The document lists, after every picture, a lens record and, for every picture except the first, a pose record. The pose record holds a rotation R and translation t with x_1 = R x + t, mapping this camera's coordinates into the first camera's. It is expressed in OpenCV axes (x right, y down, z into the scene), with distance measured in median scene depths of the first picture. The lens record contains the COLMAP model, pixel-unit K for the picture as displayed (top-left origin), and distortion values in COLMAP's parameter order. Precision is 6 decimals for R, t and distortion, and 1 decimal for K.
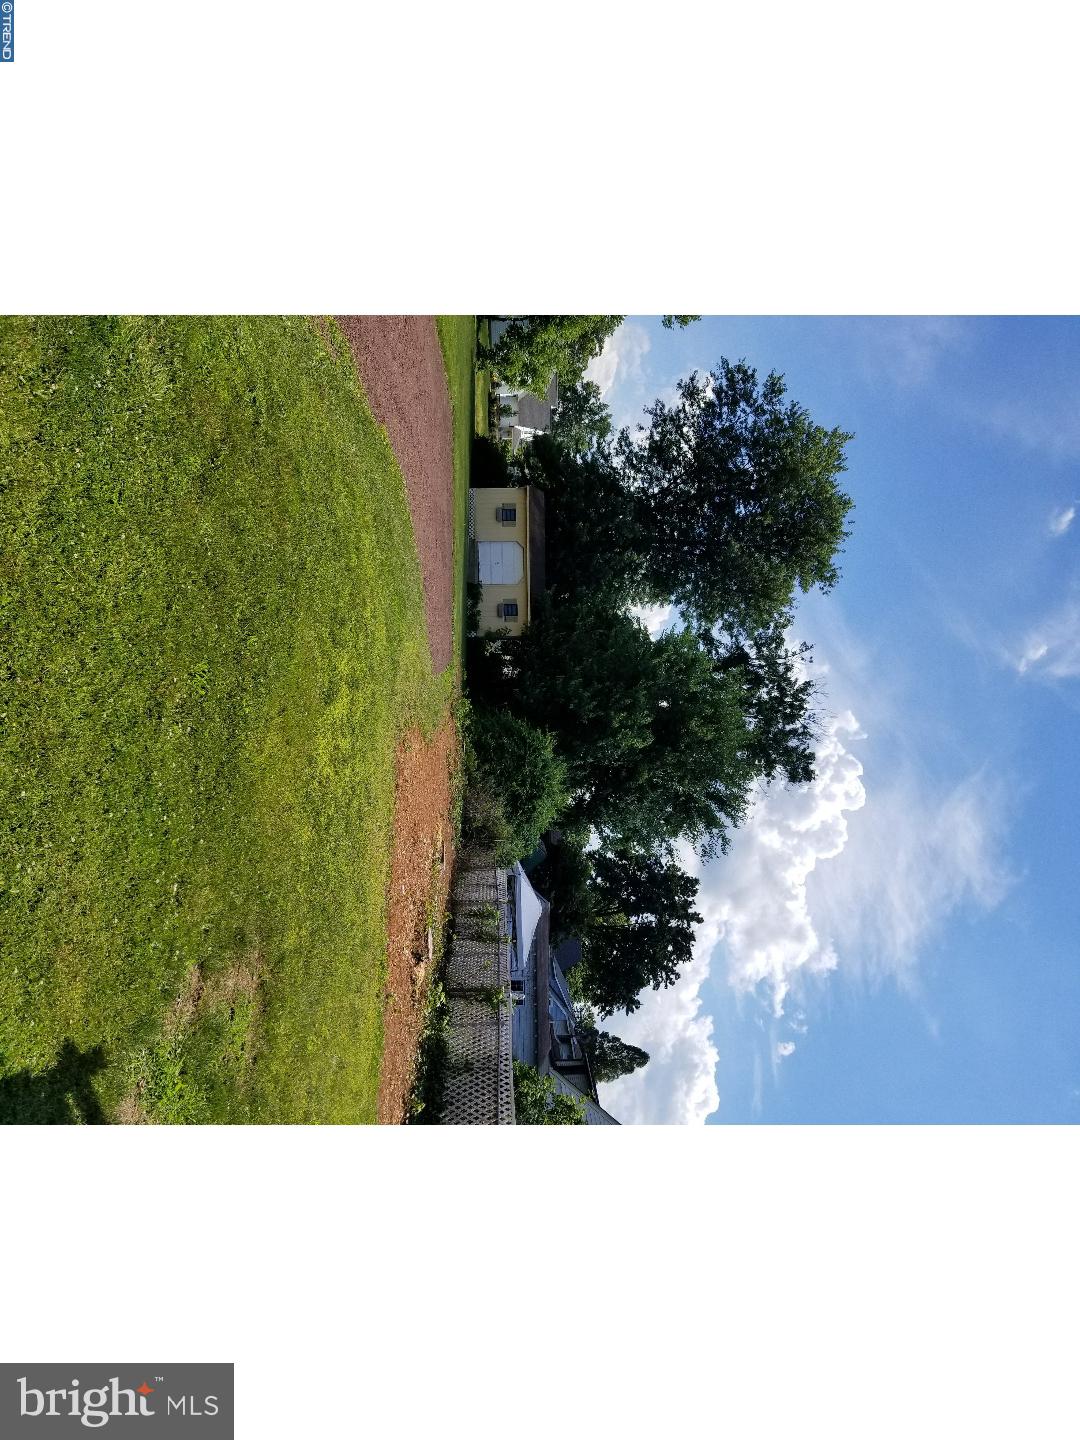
lens RADIAL K [[852.5, 0, 534.9], [0, 852.5, 727.2], [0, 0, 1]] dist [-0.003593, -0.000693]
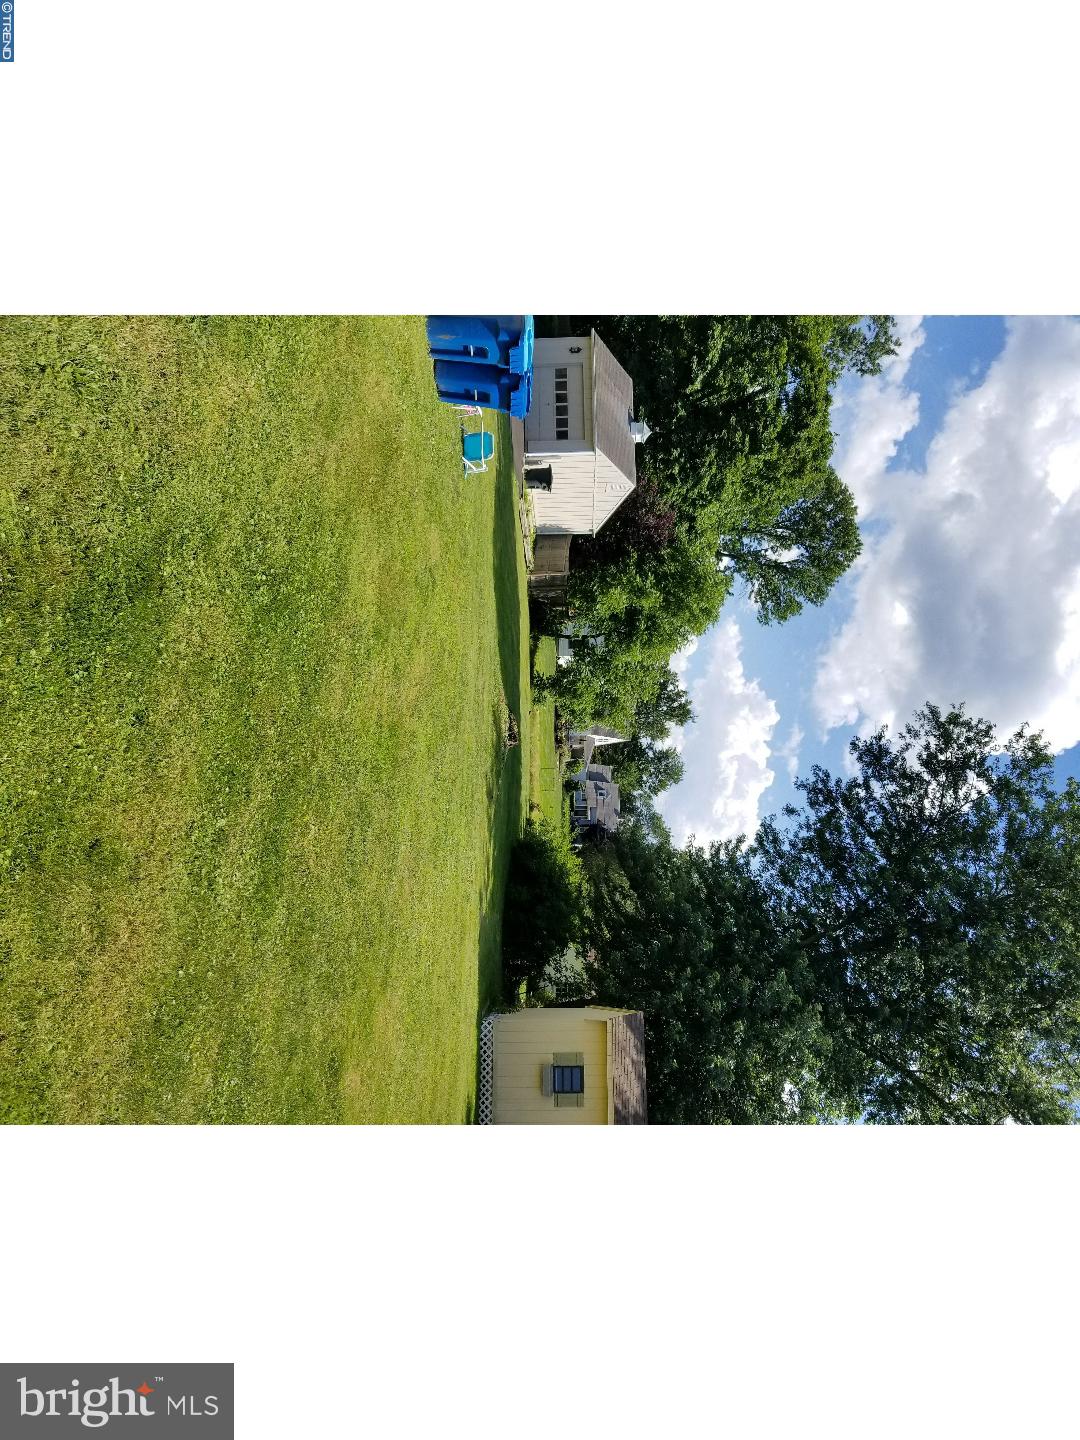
lens RADIAL K [[852.5, 0, 534.9], [0, 852.5, 727.2], [0, 0, 1]] dist [-0.003593, -0.000693]
pose [[0.996107, -0.015936, -0.086697, -0.004372], [-0.010719, 0.954329, -0.298567, -0.226931], [0.087496, 0.298334, 0.950443, 0.392217]]
